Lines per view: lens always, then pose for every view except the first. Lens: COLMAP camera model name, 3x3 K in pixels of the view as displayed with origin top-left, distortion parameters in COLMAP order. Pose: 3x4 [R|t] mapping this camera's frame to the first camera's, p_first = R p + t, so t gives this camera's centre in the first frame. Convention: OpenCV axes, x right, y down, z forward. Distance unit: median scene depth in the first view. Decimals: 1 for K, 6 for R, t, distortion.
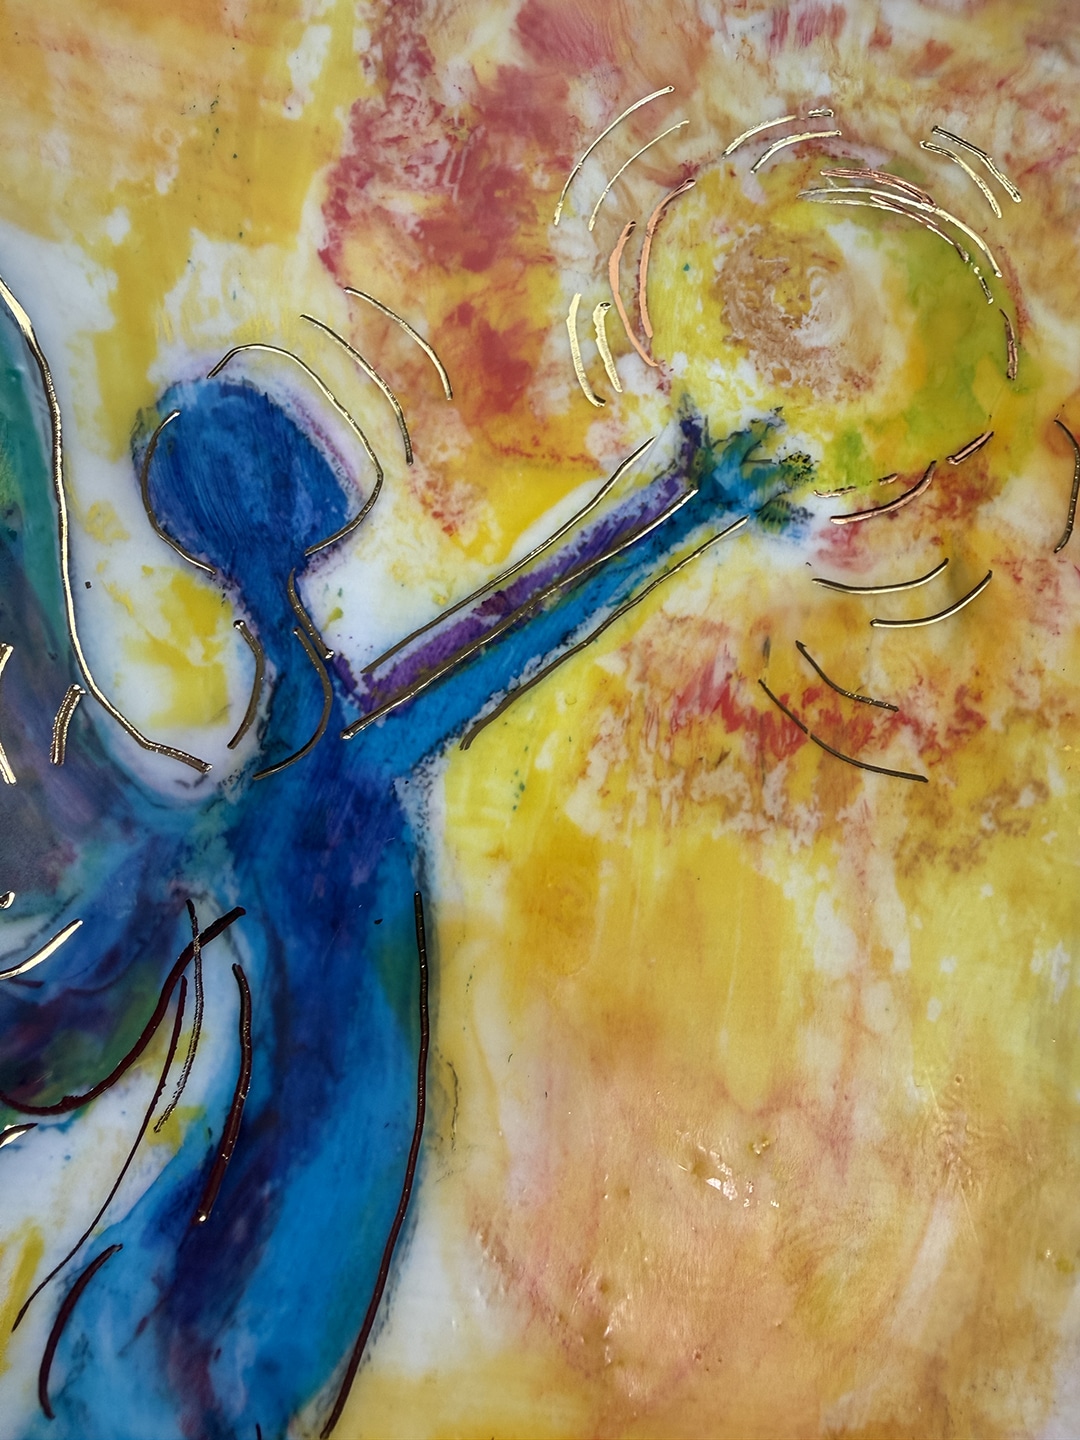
lens RADIAL K [[927.0, 0, 540.0], [0, 927.0, 720.0], [0, 0, 1]] dist [0.027057, 0.002413]
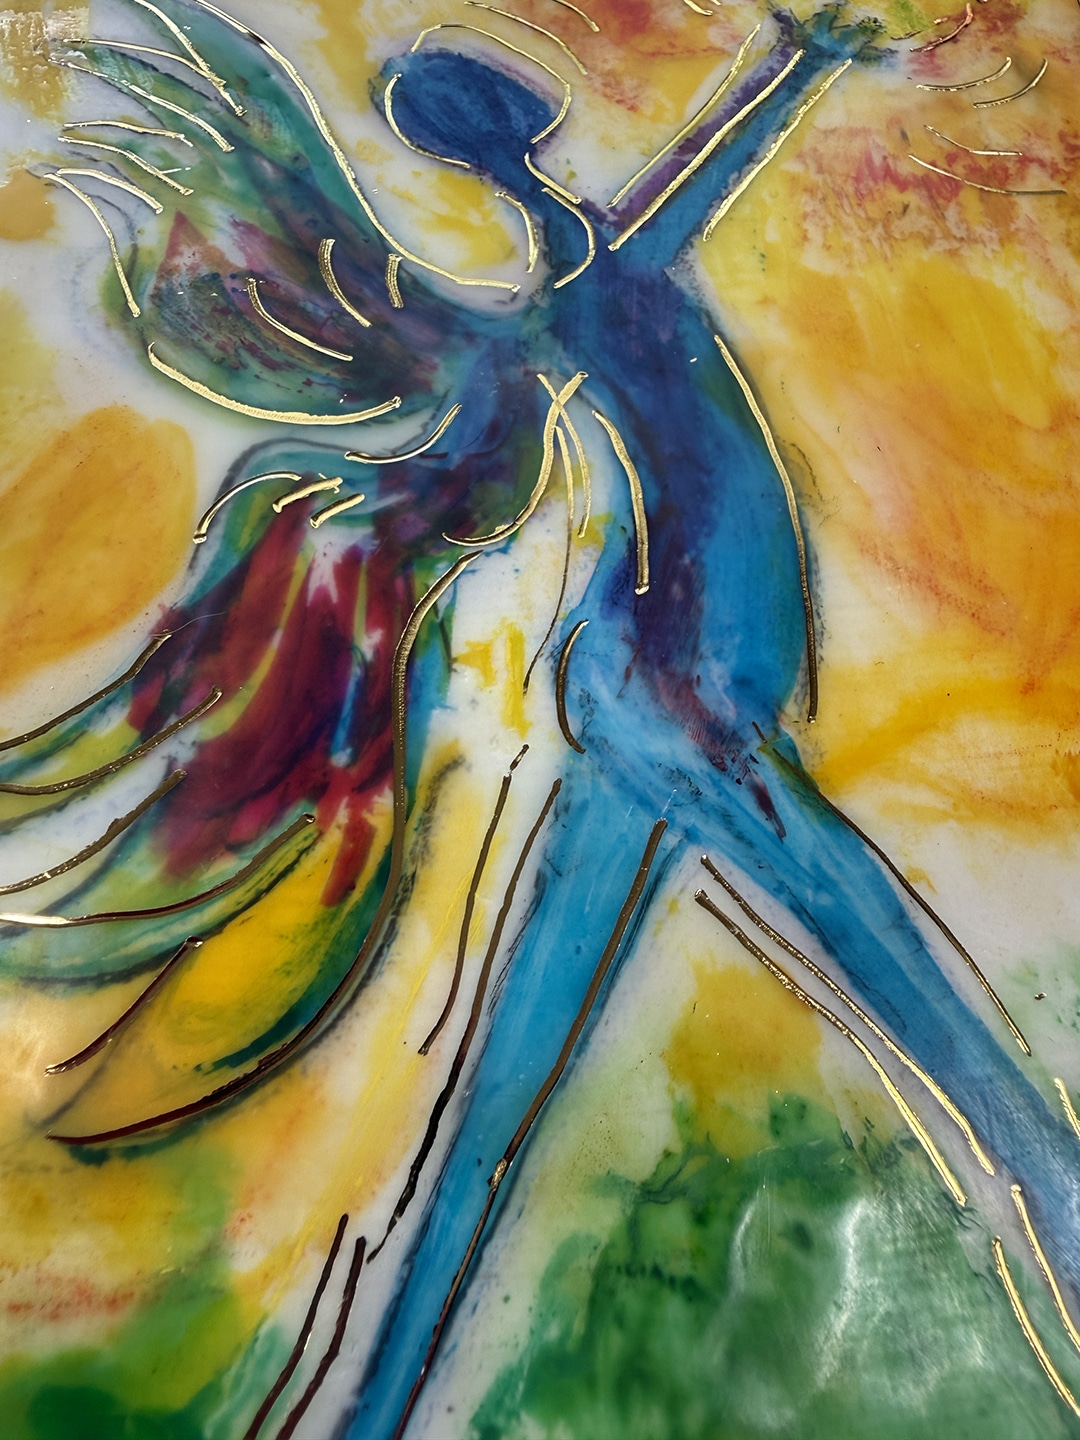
lens RADIAL K [[927.0, 0, 540.0], [0, 927.0, 720.0], [0, 0, 1]] dist [0.027057, 0.002413]
pose [[0.956985, -0.280210, 0.075247, -0.550045], [0.289258, 0.941624, -0.172262, 0.756727], [-0.022585, 0.186618, 0.982173, -0.070753]]
